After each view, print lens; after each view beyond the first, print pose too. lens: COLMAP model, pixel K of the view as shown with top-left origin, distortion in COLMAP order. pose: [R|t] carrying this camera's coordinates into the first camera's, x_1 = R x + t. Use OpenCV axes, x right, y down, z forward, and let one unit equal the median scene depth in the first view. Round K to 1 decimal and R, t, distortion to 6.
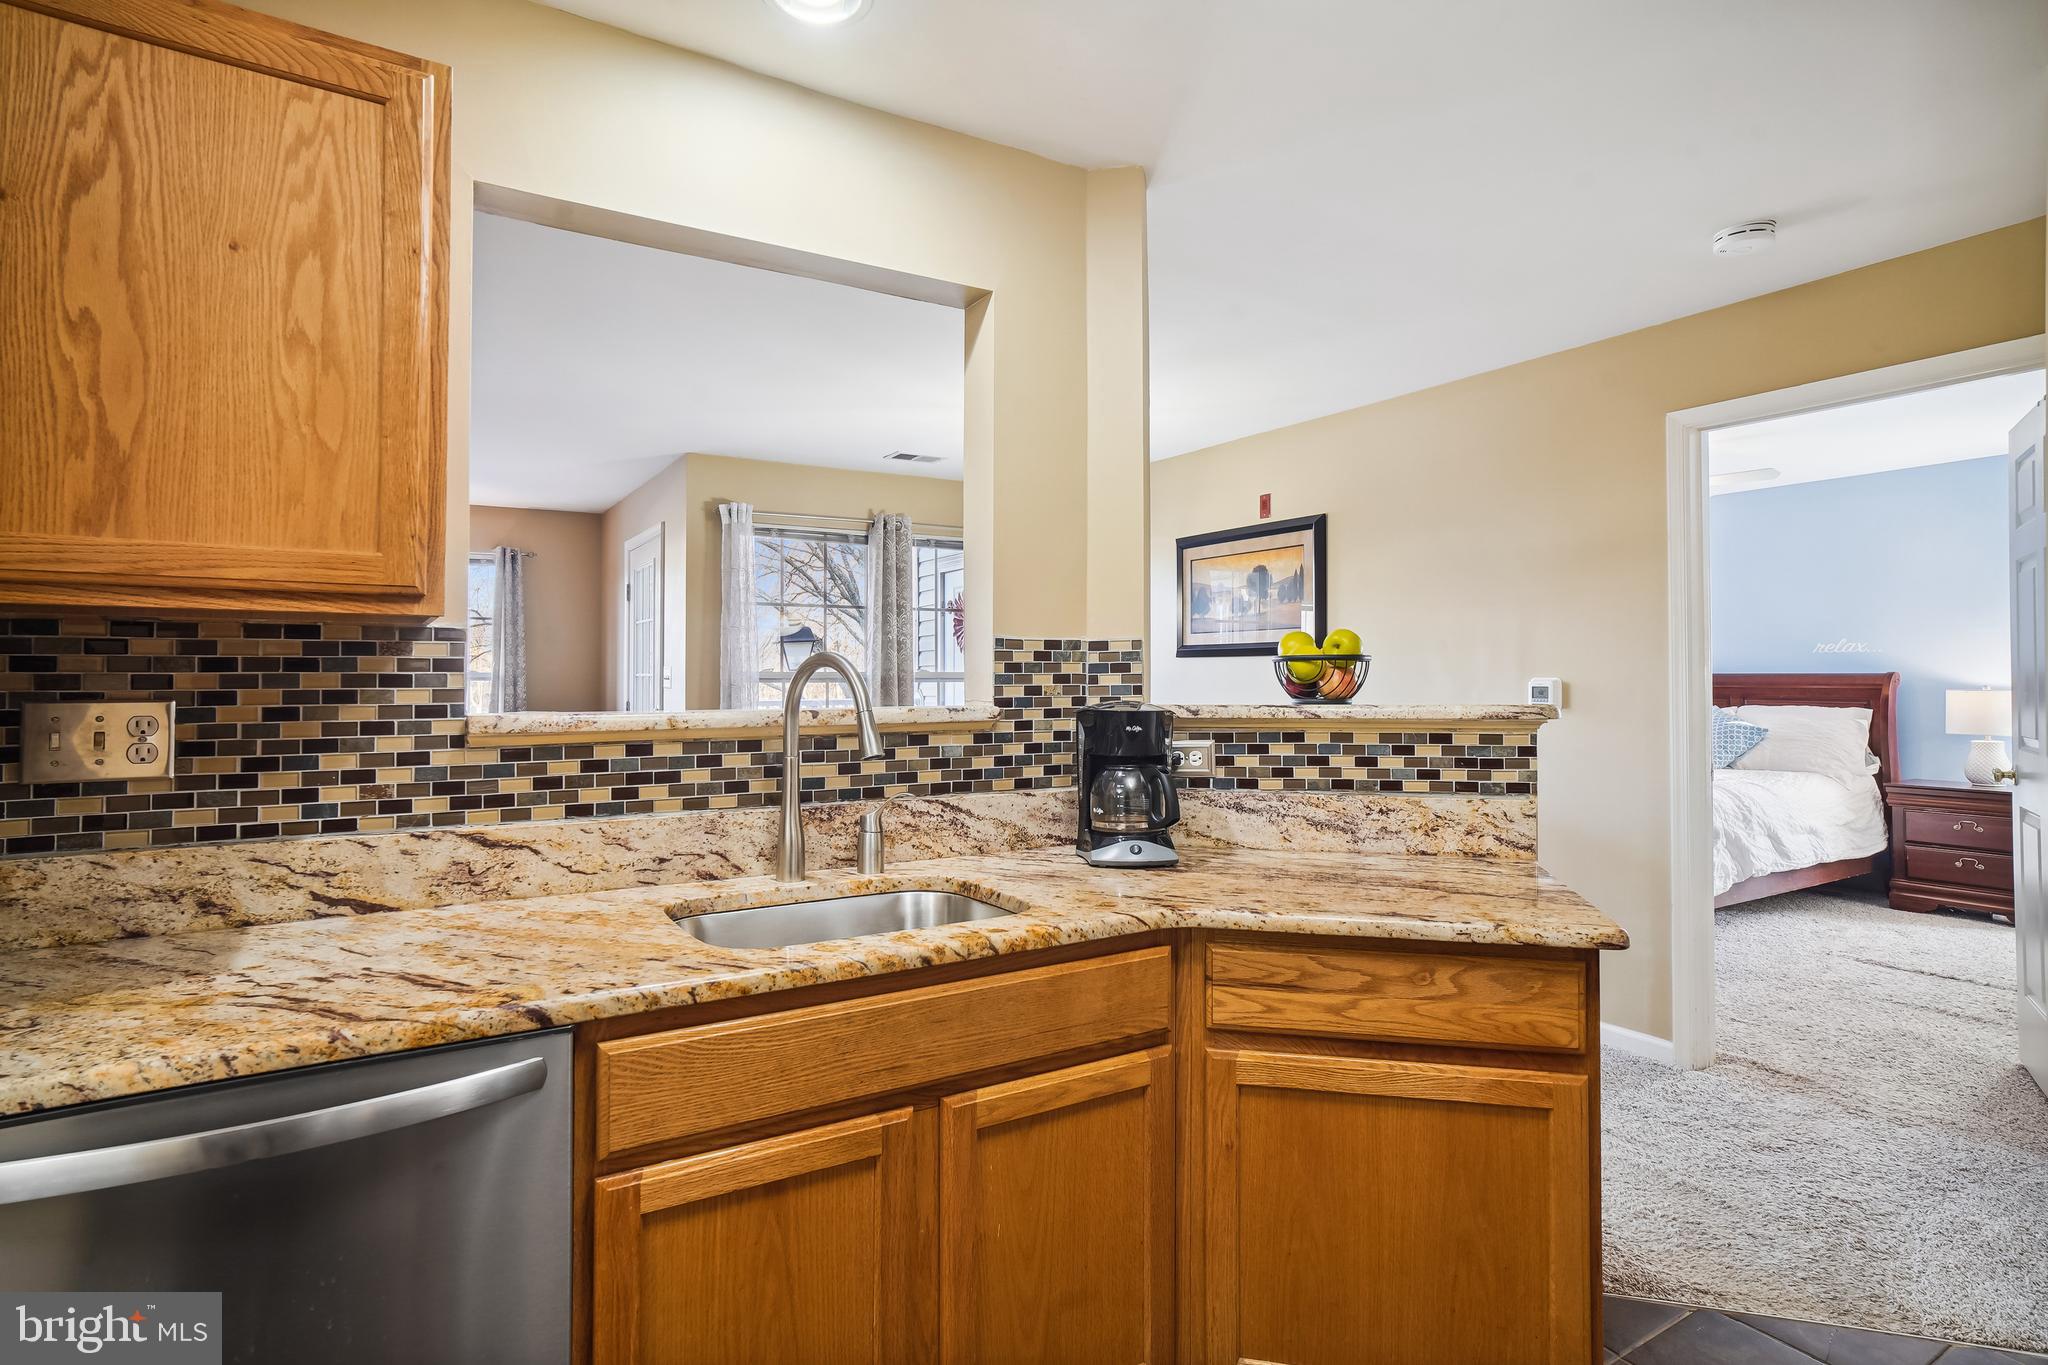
lens RADIAL K [[1073.4, 0, 1018.0], [0, 1073.4, 660.1], [0, 0, 1]] dist [-0.029549, 0.028169]
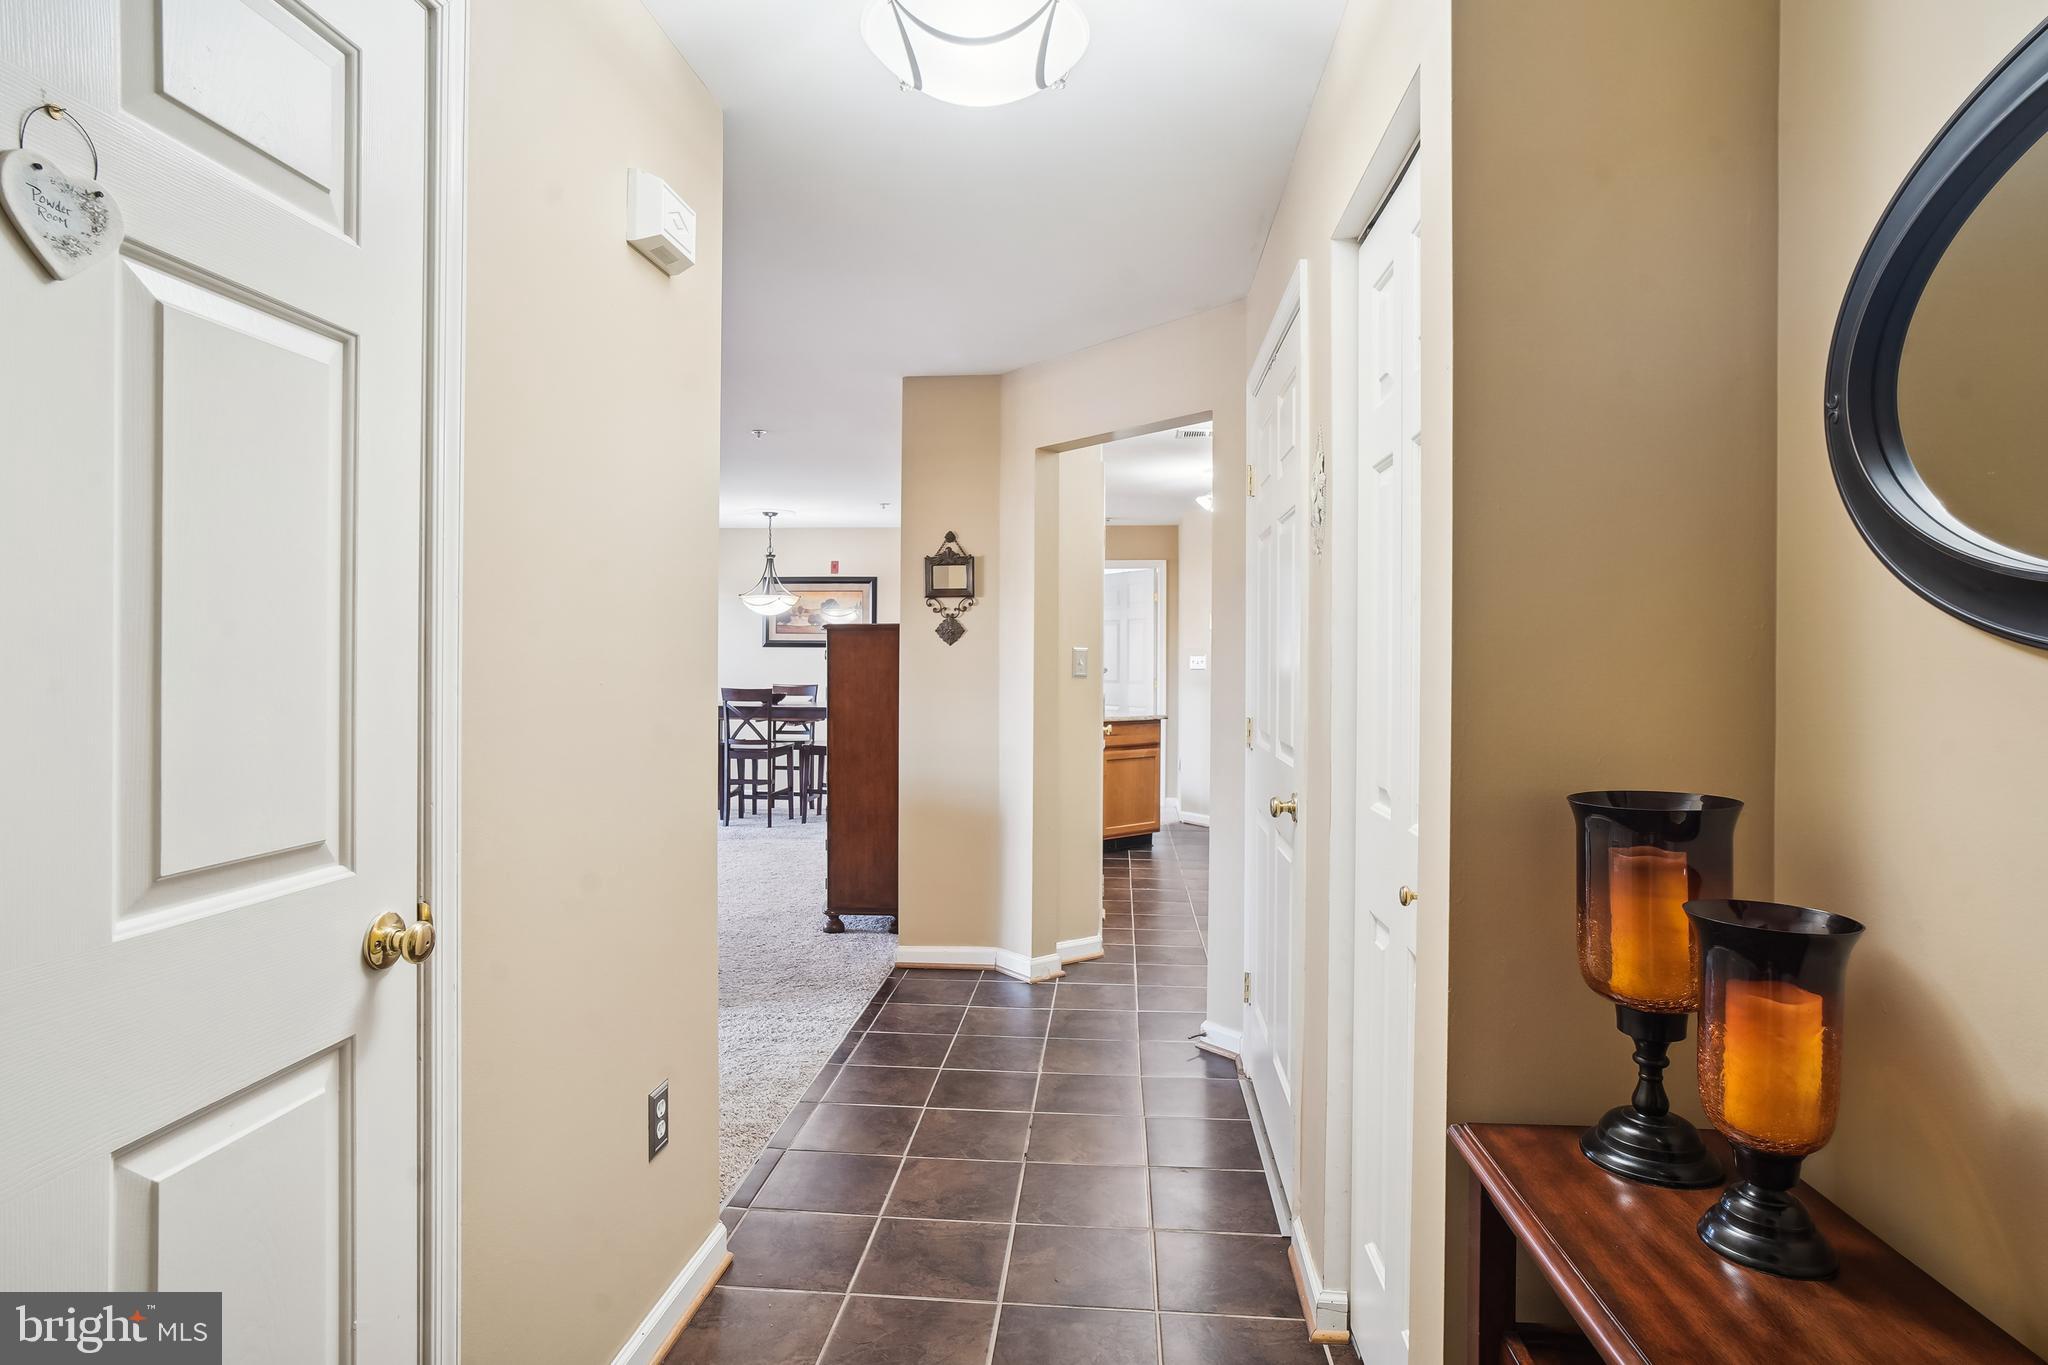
lens RADIAL K [[1073.8, 0, 1028.3], [0, 1073.8, 669.4], [0, 0, 1]] dist [-0.028928, 0.027621]
pose [[0.592308, 0.001507, 0.805710, -2.434651], [-0.019186, 0.999741, 0.012235, 0.010184], [-0.805483, -0.022705, 0.592184, -0.869600]]
